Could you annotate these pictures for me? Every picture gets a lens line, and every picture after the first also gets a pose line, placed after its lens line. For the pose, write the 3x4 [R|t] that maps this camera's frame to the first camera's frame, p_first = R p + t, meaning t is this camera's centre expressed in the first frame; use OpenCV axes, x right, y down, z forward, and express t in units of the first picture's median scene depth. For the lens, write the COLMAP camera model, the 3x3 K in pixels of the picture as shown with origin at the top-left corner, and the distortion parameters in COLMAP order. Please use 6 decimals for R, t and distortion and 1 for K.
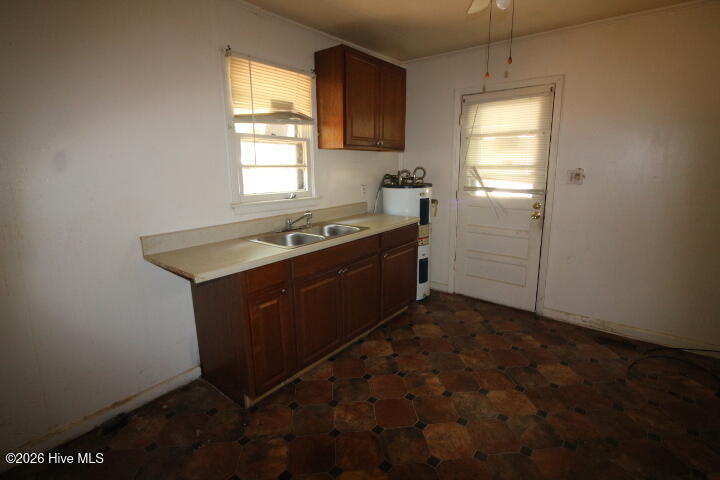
lens RADIAL K [[350.7, 0, 360.0], [0, 350.7, 240.0], [0, 0, 1]] dist [-0.001576, -0.000195]
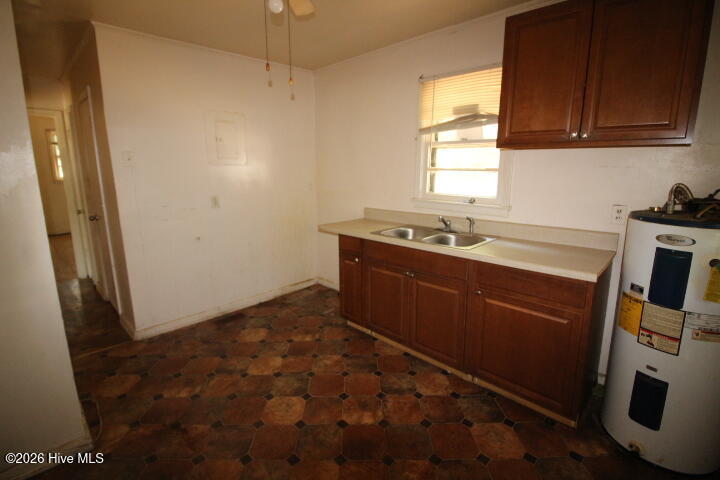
lens RADIAL K [[349.1, 0, 360.0], [0, 349.1, 240.0], [0, 0, 1]] dist [0.000190, -0.000109]
pose [[-0.115713, 0.216783, -0.969338, 0.885947], [-0.205611, 0.949528, 0.236897, -0.206376], [0.971769, 0.226719, -0.065300, 0.867551]]
